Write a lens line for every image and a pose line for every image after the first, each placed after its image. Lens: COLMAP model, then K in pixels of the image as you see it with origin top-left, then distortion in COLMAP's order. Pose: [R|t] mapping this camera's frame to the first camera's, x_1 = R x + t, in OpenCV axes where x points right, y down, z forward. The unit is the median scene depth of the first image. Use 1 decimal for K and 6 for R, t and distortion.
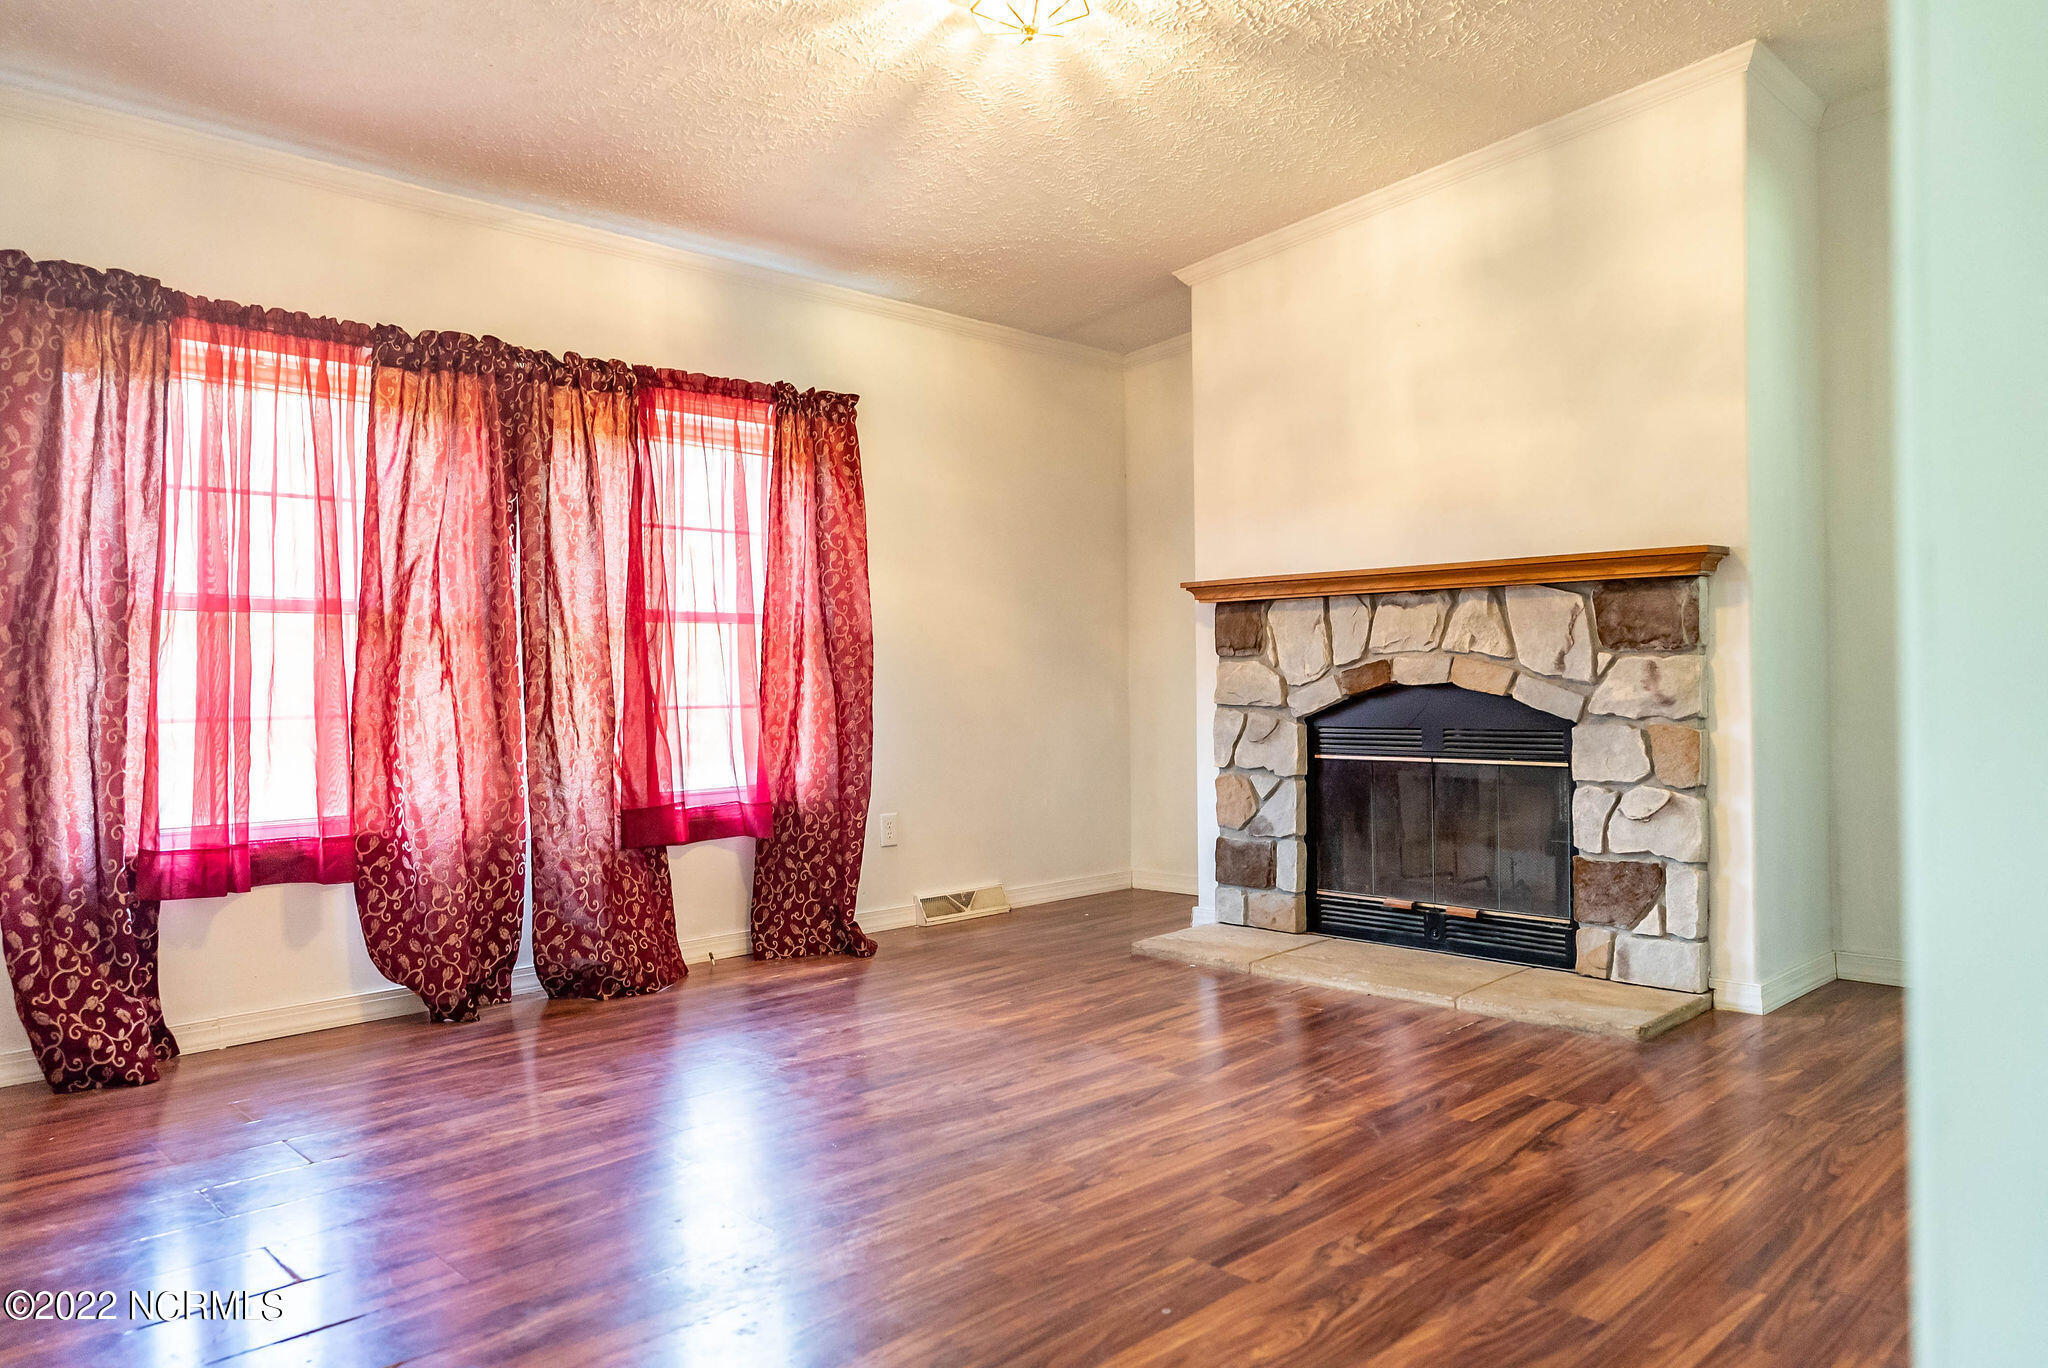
lens RADIAL K [[1350.5, 0, 1030.6], [0, 1350.5, 685.3], [0, 0, 1]] dist [-0.004233, 0.000194]
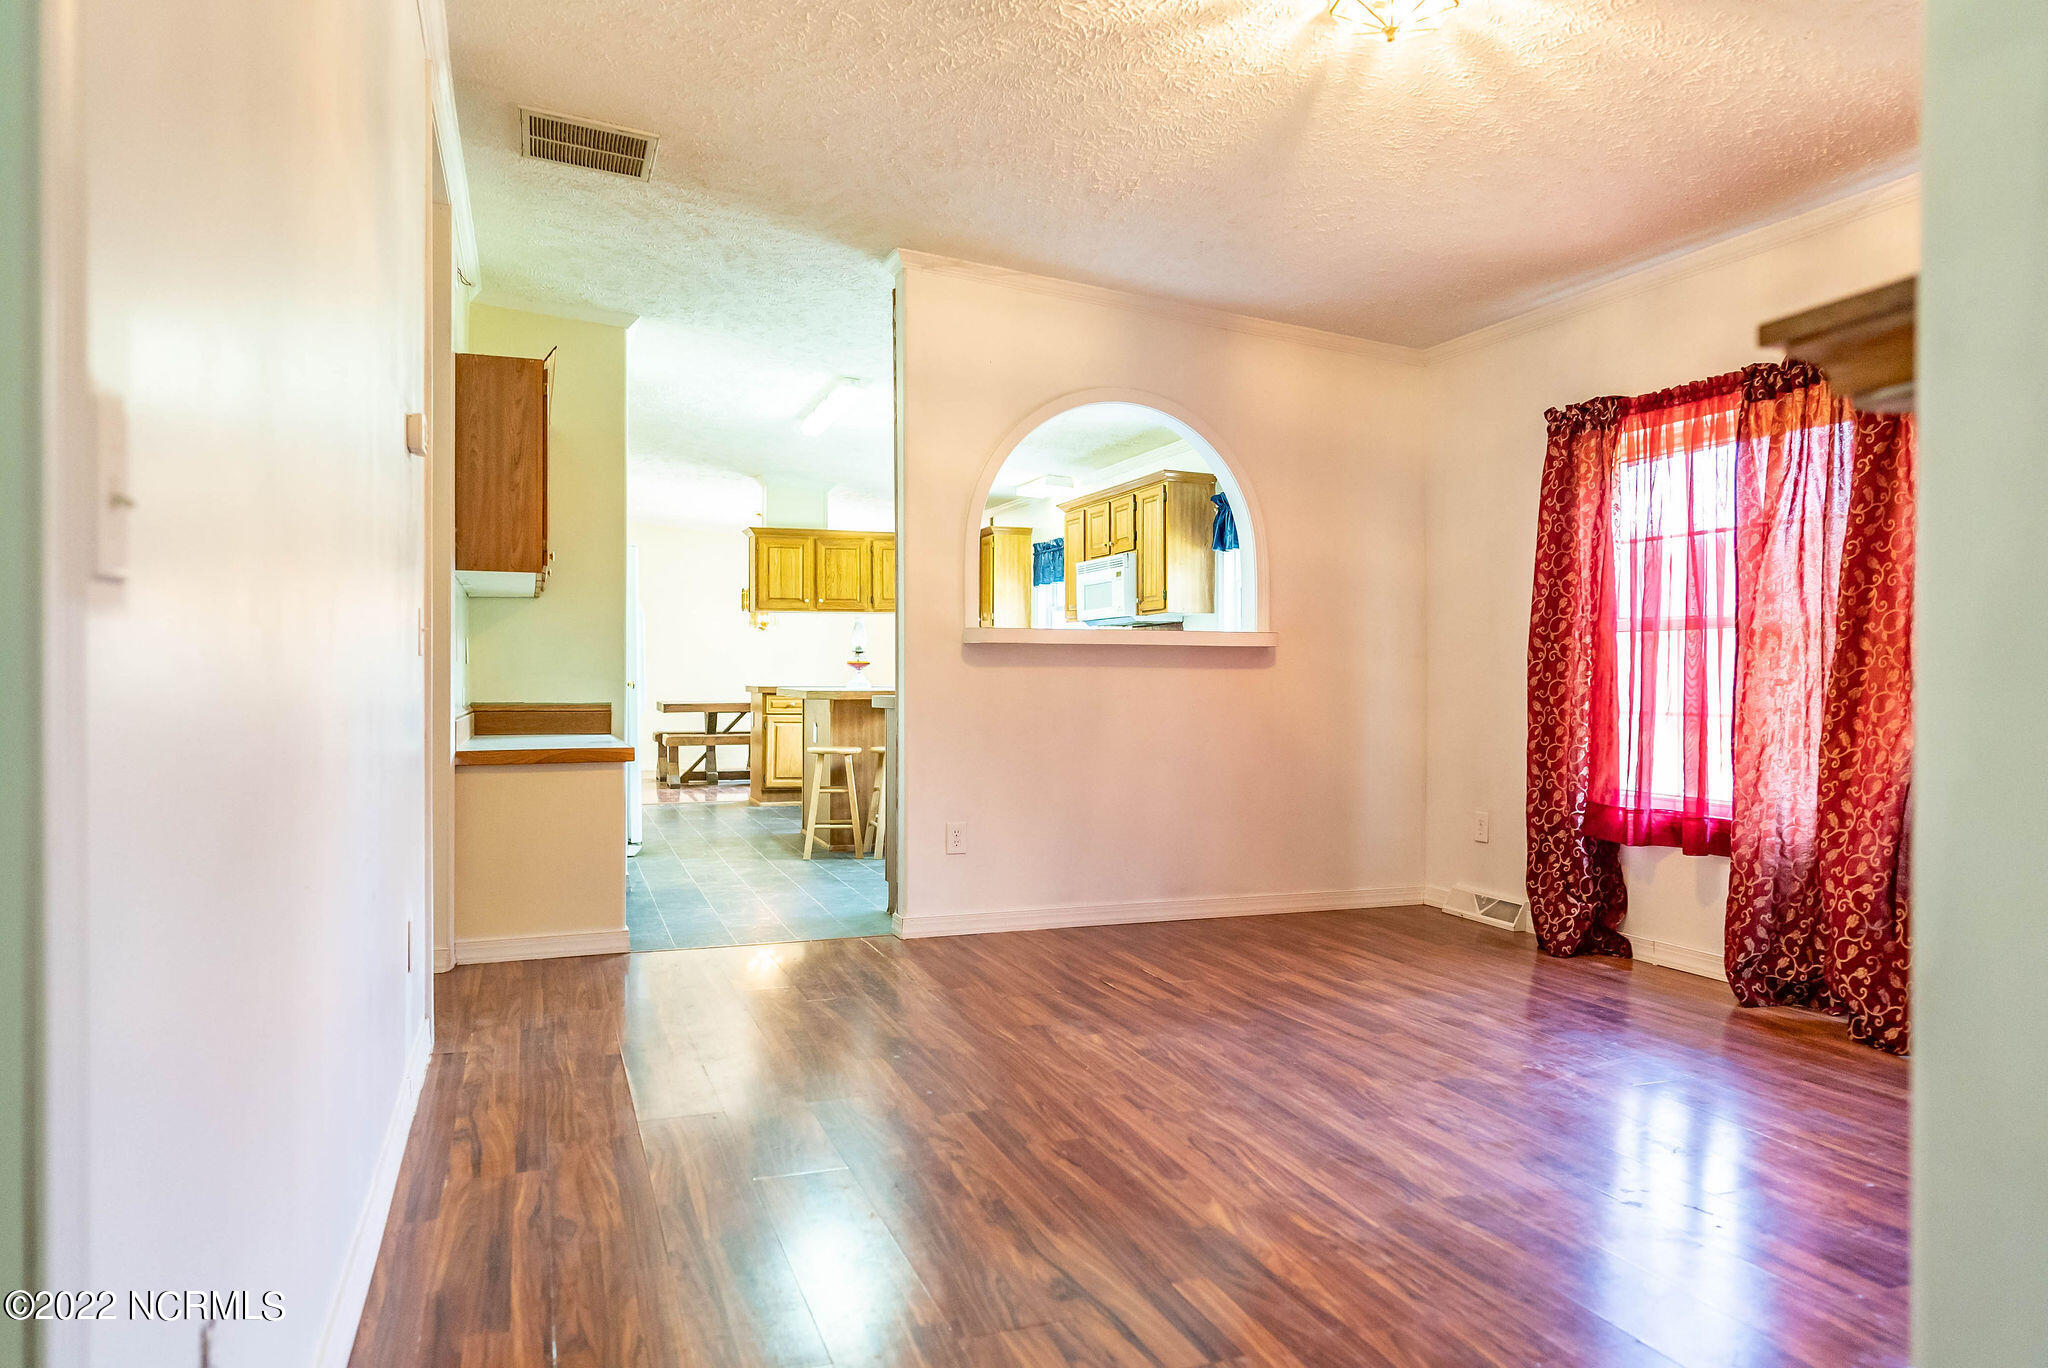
lens RADIAL K [[1368.5, 0, 1024.5], [0, 1368.5, 681.2], [0, 0, 1]] dist [-0.000183, 0.005134]
pose [[-0.414308, 0.017960, -0.909959, 1.053415], [0.003955, 0.999831, 0.017933, -0.039939], [0.910128, 0.003831, -0.414310, 1.220581]]
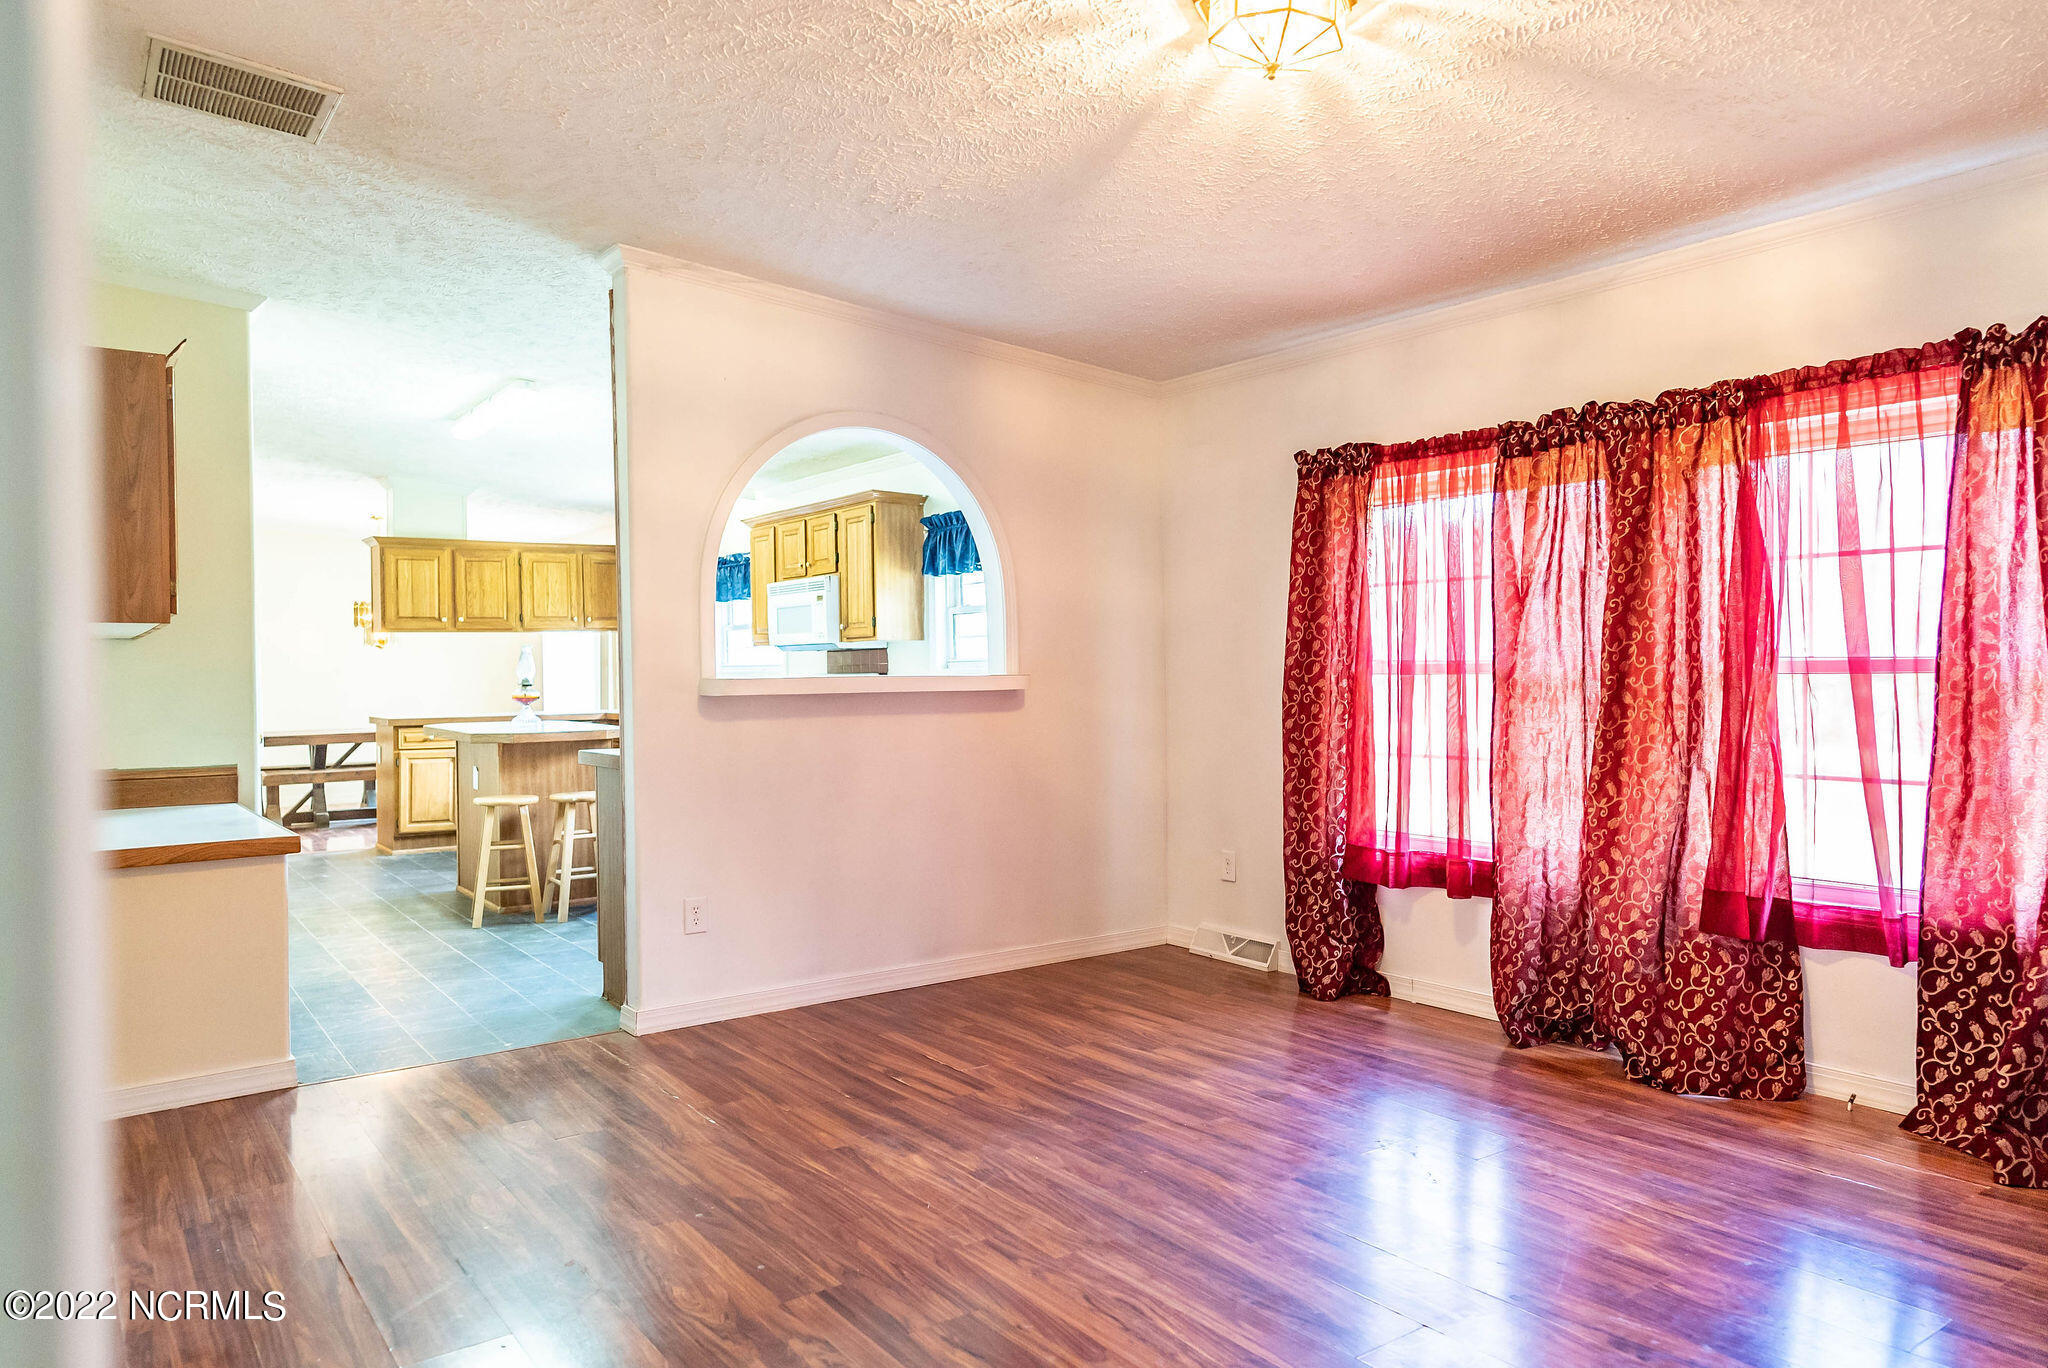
lens RADIAL K [[1368.5, 0, 1024.5], [0, 1368.5, 681.2], [0, 0, 1]] dist [-0.000183, 0.005134]
pose [[-0.145935, 0.027764, -0.988905, 0.969790], [0.013782, 0.999566, 0.026030, -0.110814], [0.989198, -0.009831, -0.146254, 1.008614]]
